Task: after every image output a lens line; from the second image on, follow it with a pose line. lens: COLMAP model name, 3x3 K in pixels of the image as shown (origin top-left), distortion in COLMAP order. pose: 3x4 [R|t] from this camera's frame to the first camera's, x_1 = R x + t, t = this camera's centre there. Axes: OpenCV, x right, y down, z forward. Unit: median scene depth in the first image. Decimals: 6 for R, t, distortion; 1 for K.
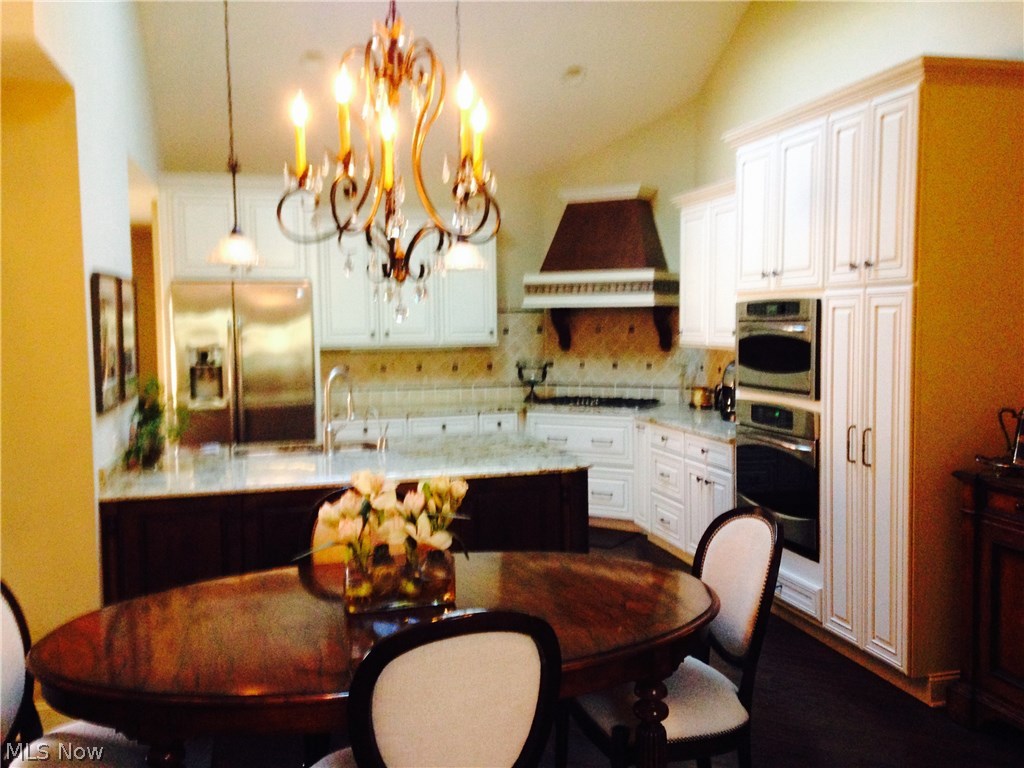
lens RADIAL K [[984.6, 0, 512.0], [0, 984.6, 384.0], [0, 0, 1]] dist [0.205651, -0.381499]
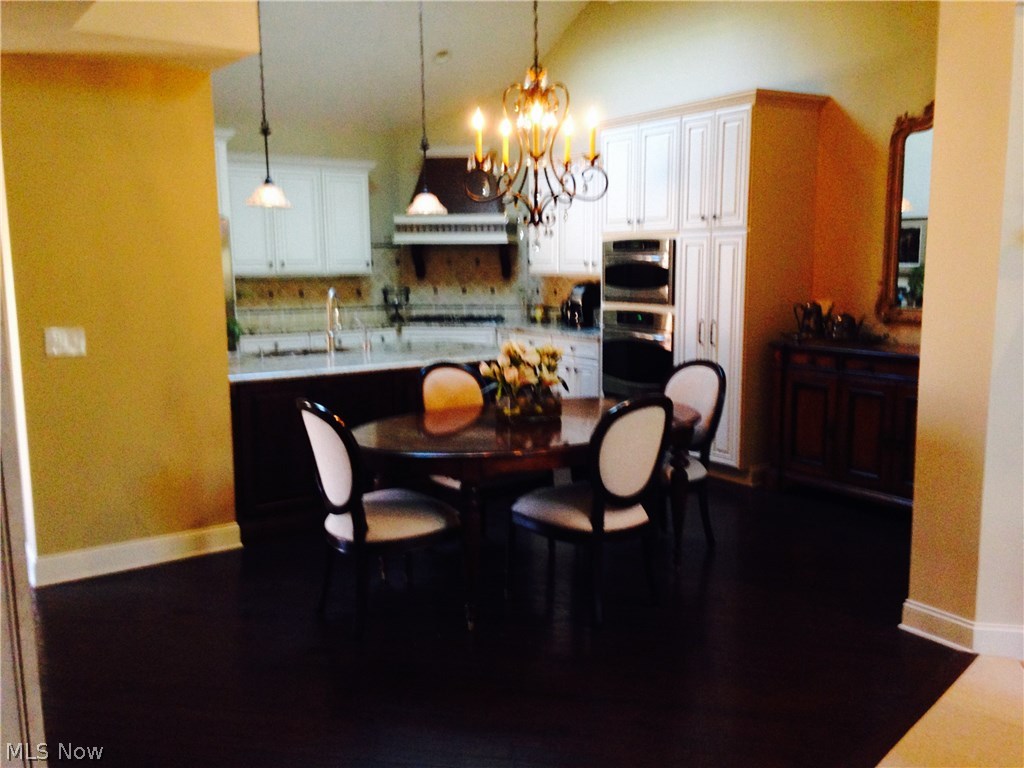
lens RADIAL K [[984.6, 0, 512.0], [0, 984.6, 384.0], [0, 0, 1]] dist [0.205651, -0.381499]
pose [[0.941441, -0.040790, 0.334701, -0.419174], [0.020004, 0.997664, 0.065319, 0.030280], [-0.336584, -0.054799, 0.940058, -0.334517]]
